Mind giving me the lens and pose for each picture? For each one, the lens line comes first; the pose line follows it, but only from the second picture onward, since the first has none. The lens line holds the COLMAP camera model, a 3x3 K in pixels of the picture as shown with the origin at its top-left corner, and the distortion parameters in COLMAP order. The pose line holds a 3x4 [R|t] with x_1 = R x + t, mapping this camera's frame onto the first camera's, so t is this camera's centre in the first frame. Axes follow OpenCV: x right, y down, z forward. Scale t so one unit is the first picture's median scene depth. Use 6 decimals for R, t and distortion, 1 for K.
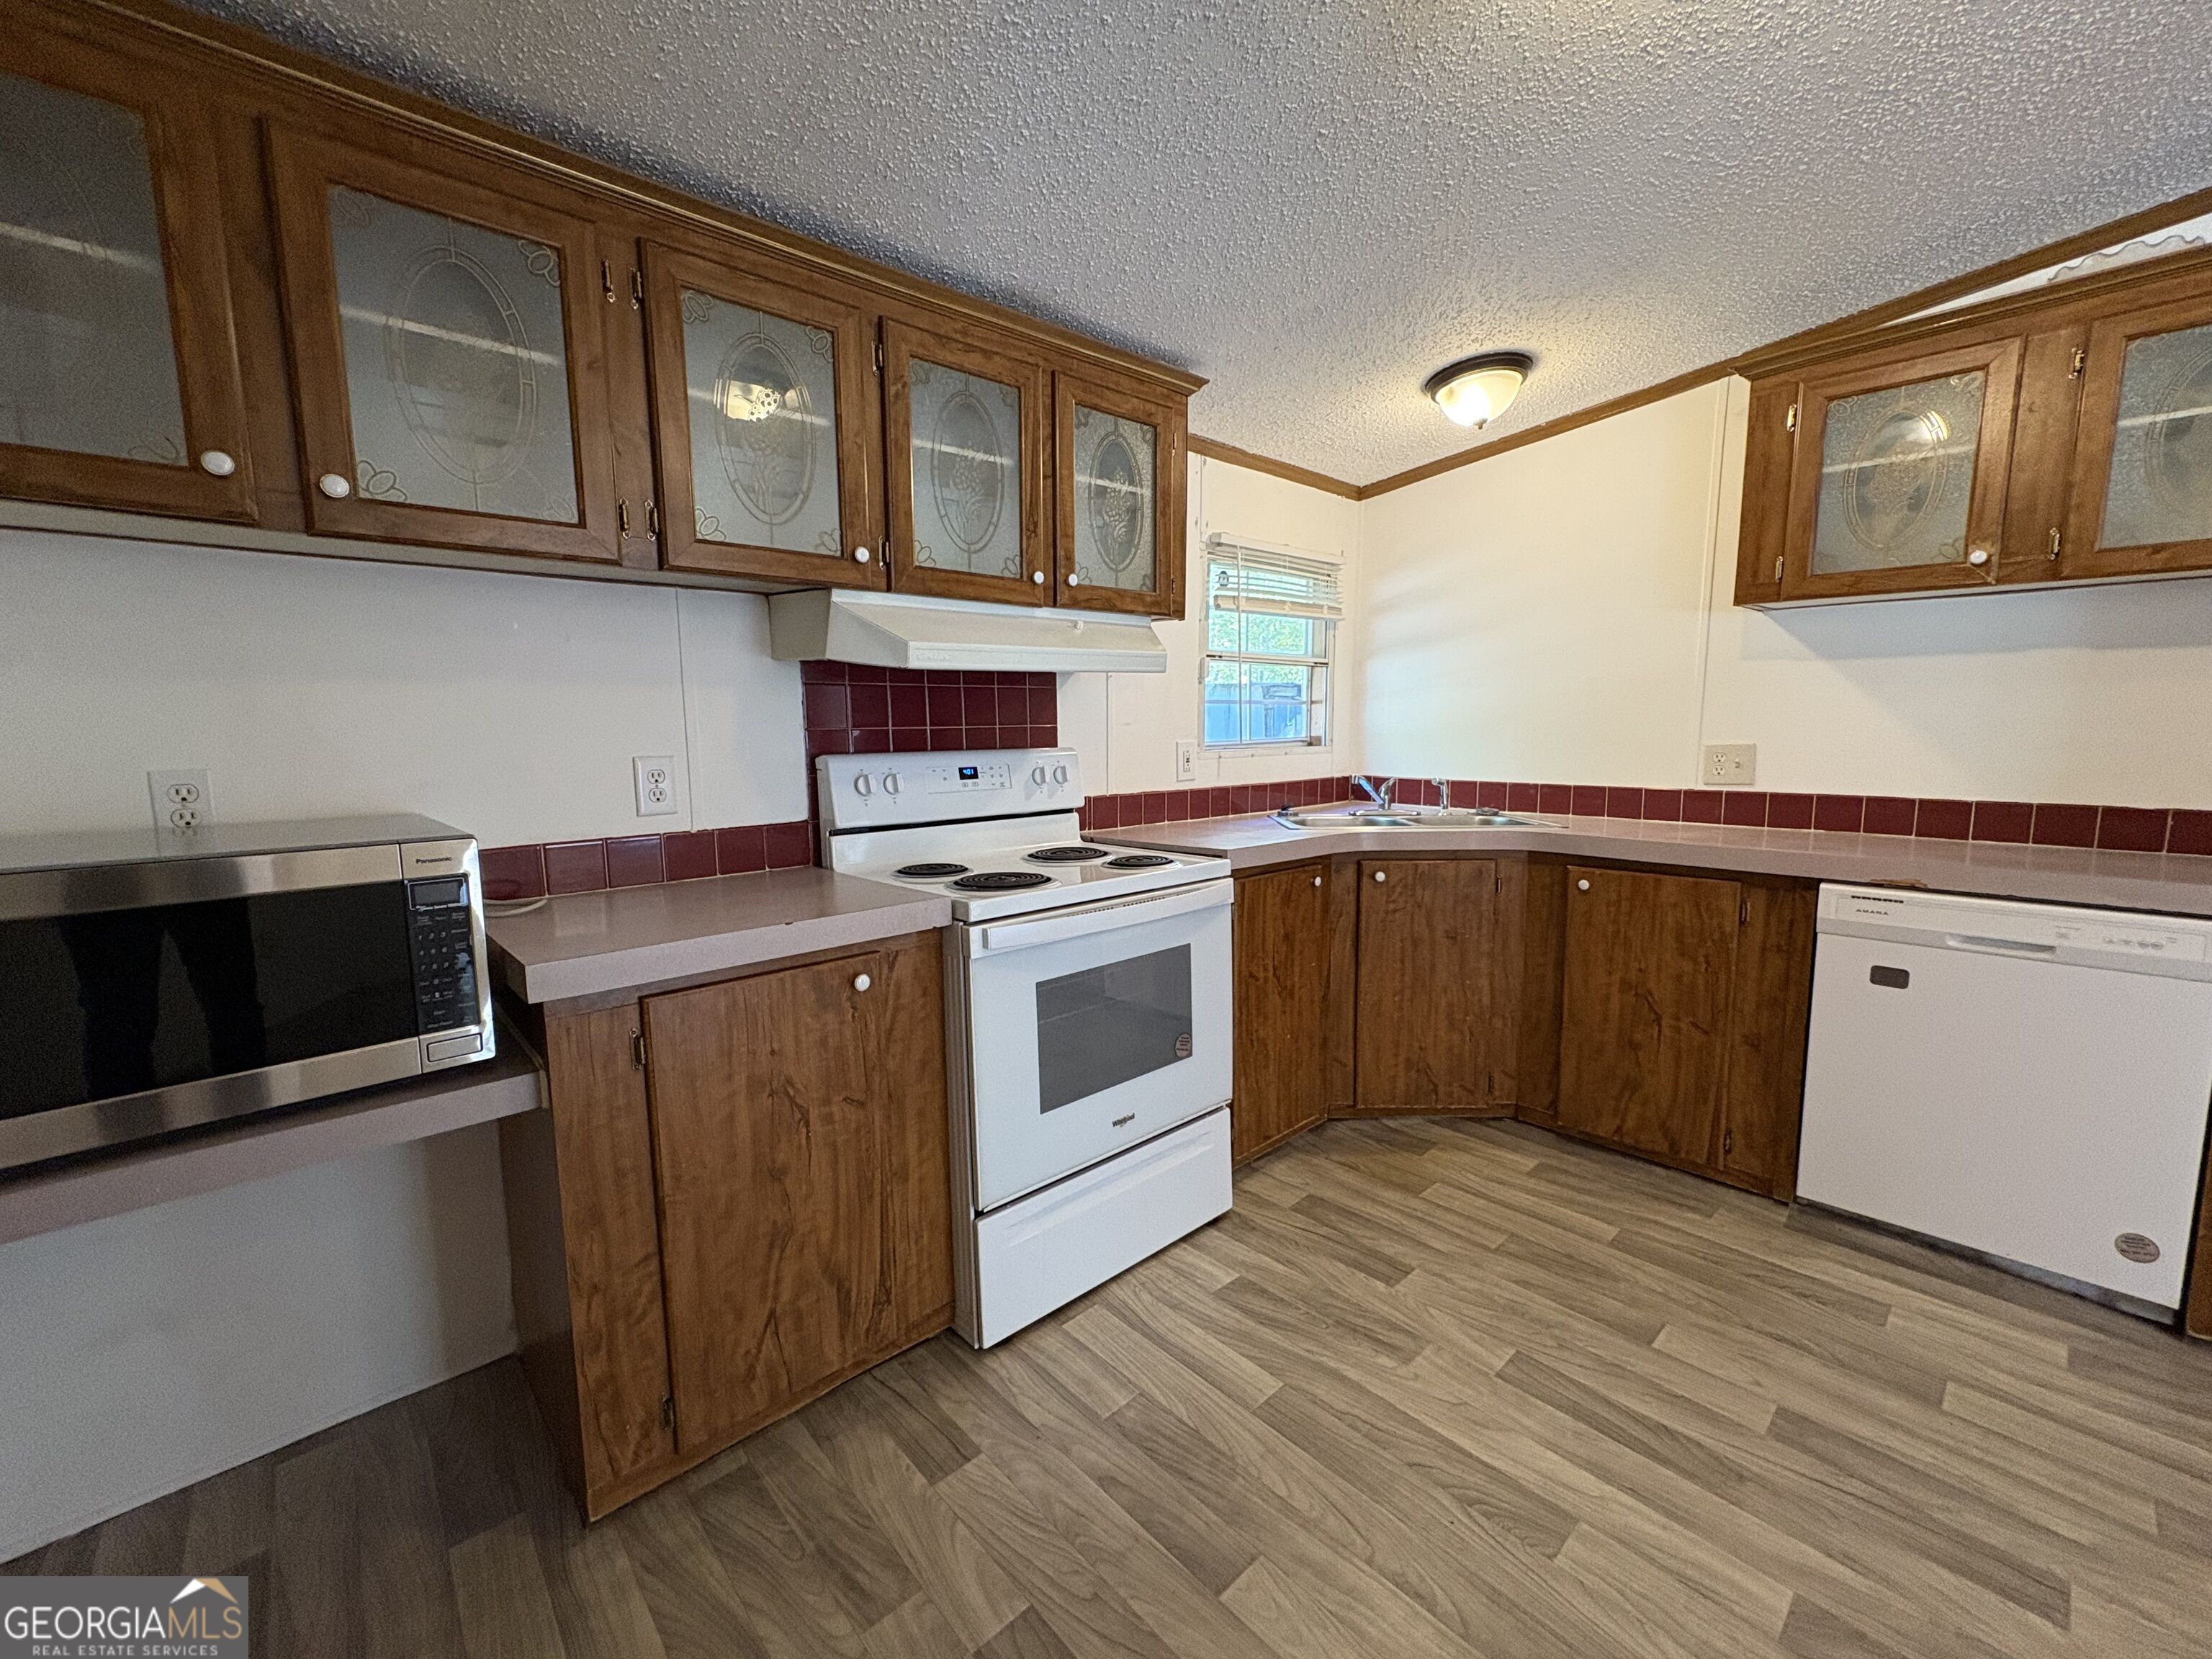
lens RADIAL K [[880.1, 0, 1111.1], [0, 880.1, 828.1], [0, 0, 1]] dist [-0.000022, -0.000312]
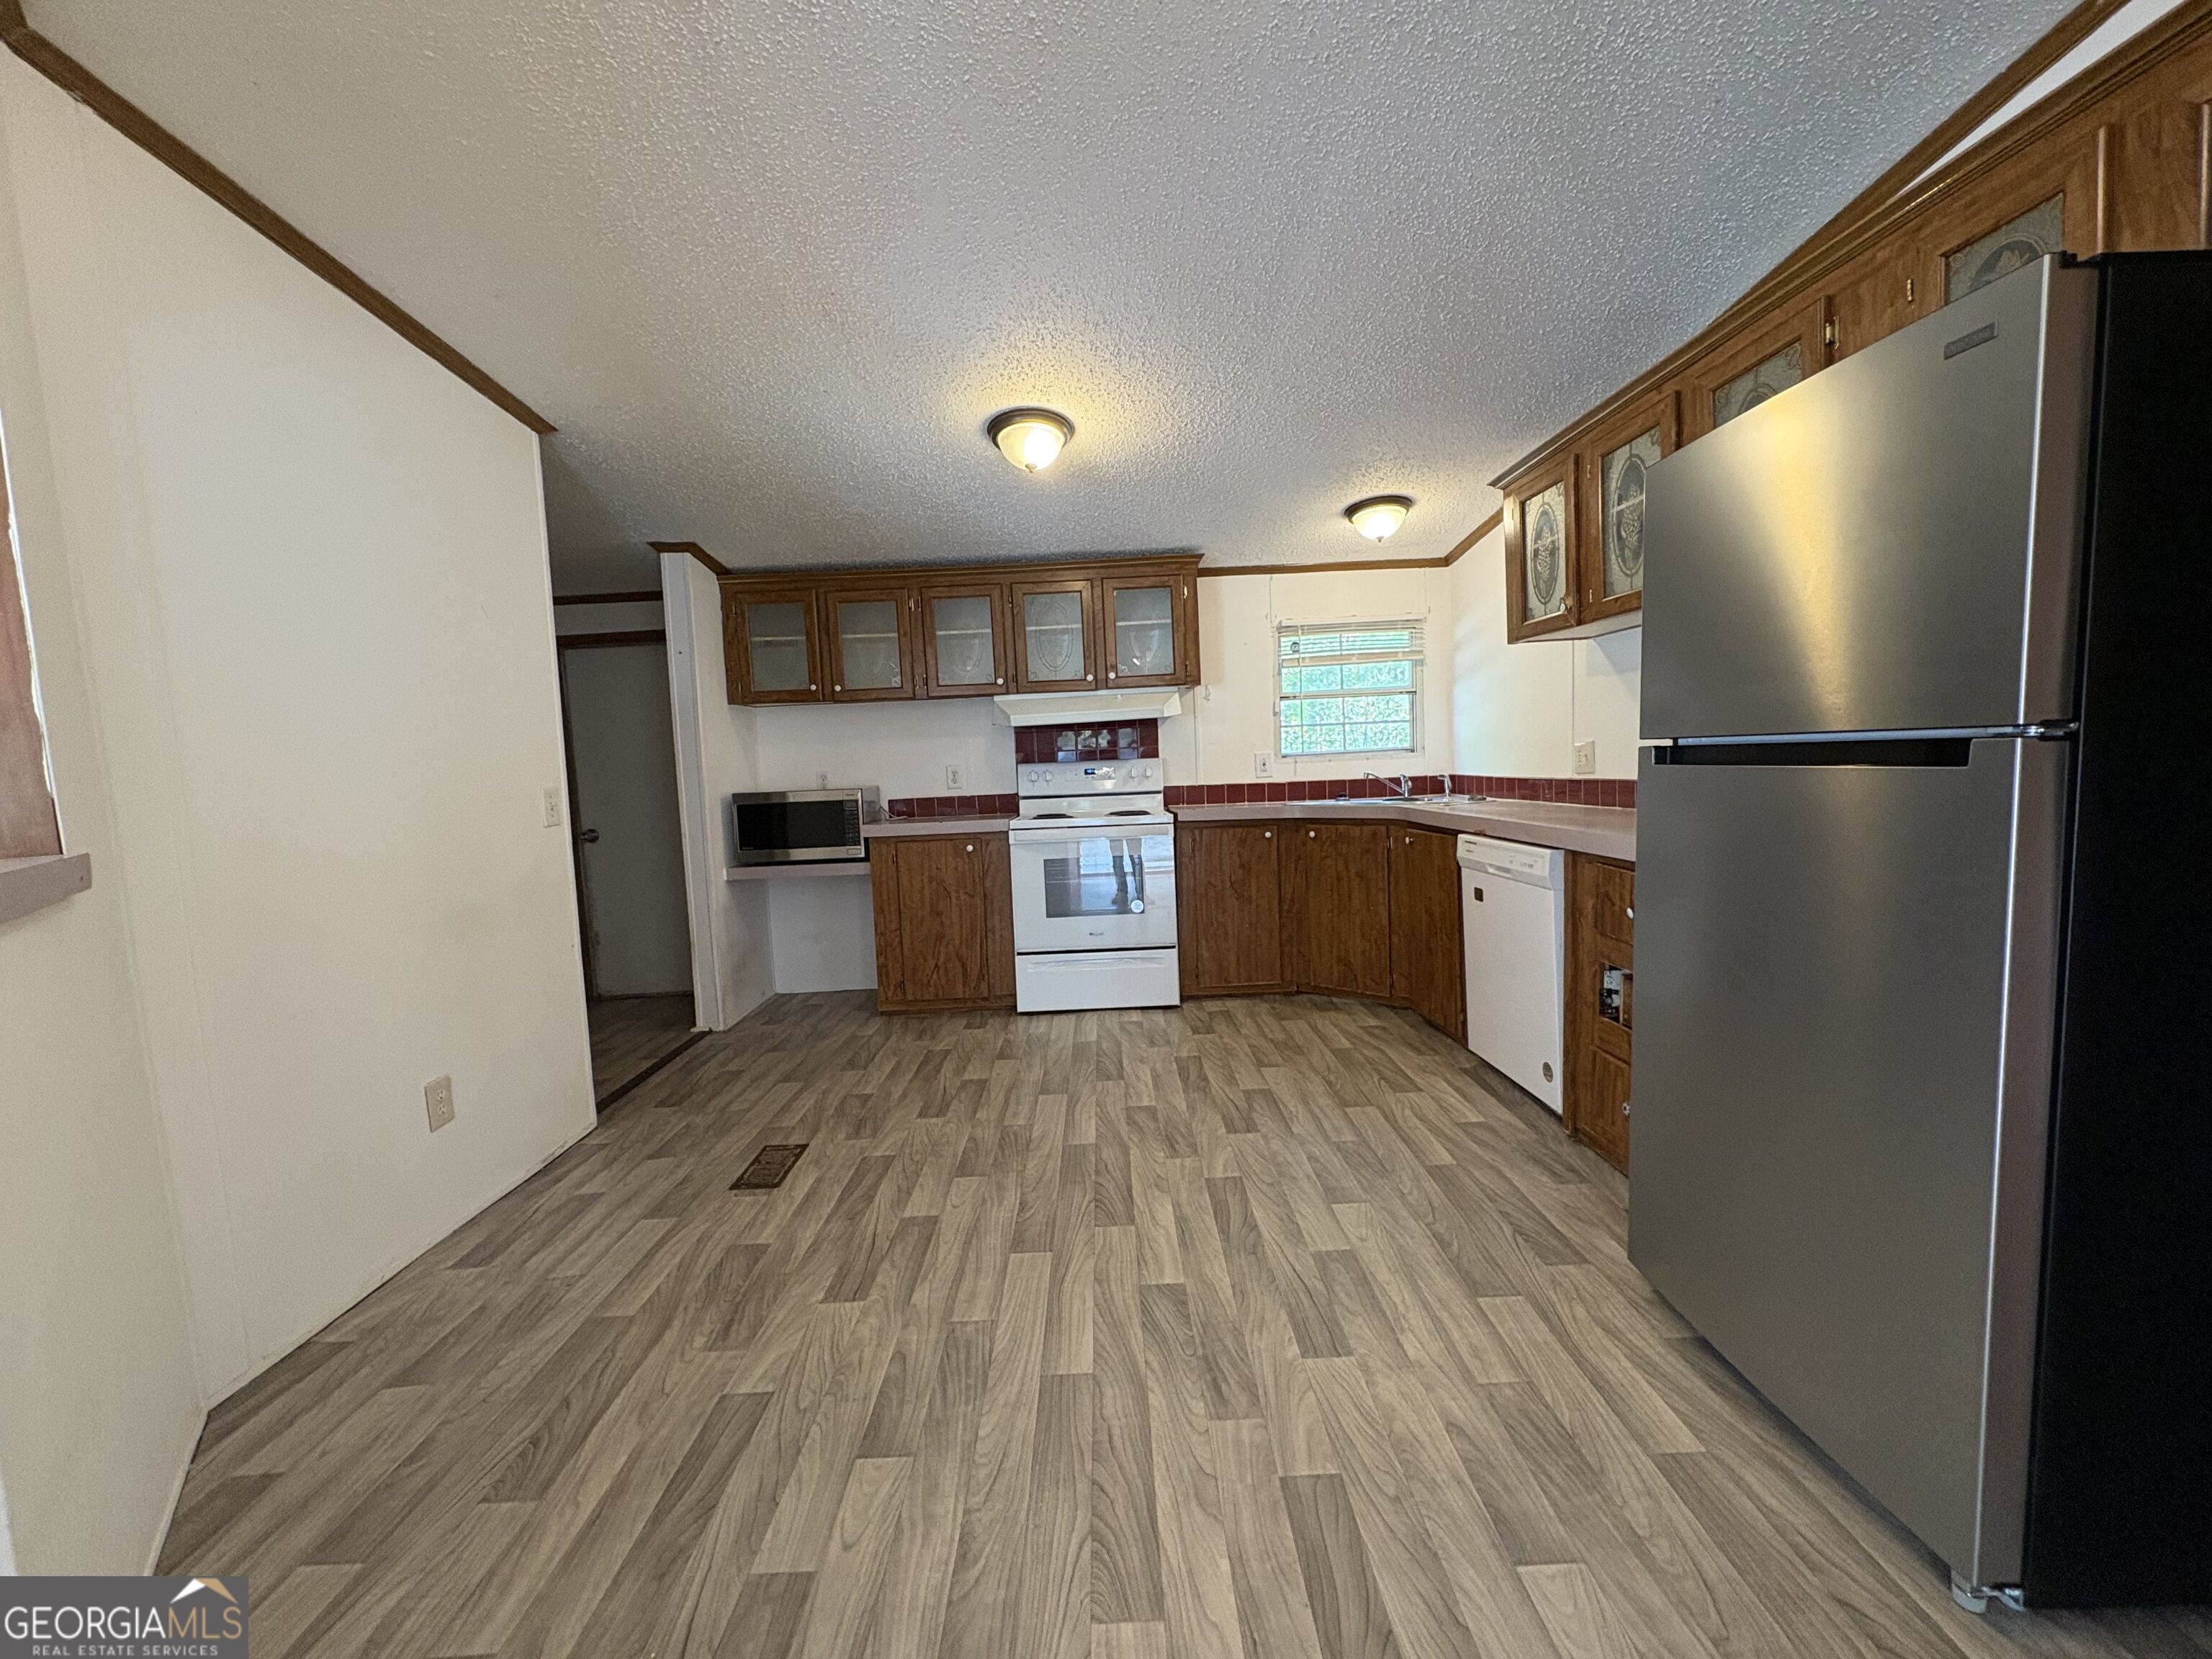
lens RADIAL K [[880.1, 0, 1109.0], [0, 880.1, 824.1], [0, 0, 1]] dist [-0.000022, -0.000312]
pose [[0.749822, 0.023747, -0.661213, 1.444216], [-0.042634, 0.999013, -0.012469, 0.096942], [0.660264, 0.037540, 0.750095, -0.574636]]
